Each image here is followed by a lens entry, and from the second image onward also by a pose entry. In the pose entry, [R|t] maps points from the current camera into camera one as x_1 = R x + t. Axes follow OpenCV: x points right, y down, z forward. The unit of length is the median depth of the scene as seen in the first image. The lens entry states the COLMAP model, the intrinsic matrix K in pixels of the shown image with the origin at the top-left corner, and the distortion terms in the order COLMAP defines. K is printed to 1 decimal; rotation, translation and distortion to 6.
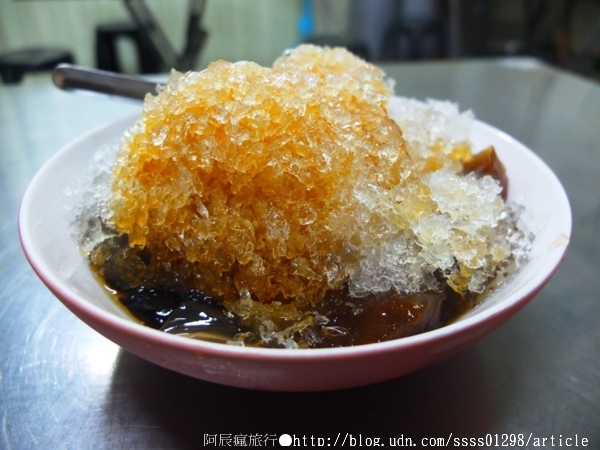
lens RADIAL K [[476.8, 0, 300.0], [0, 476.8, 225.0], [0, 0, 1]] dist [0.001565, 0.003207]
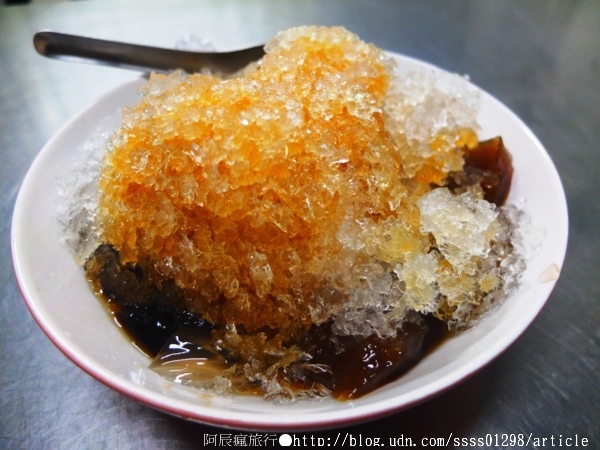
lens RADIAL K [[474.4, 0, 300.0], [0, 474.4, 225.0], [0, 0, 1]] dist [-0.000452, -0.002671]
pose [[0.999339, 0.004638, -0.036069, 0.065592], [0.003546, 0.974681, 0.223571, -0.290314], [0.036193, -0.223551, 0.974020, 0.054042]]
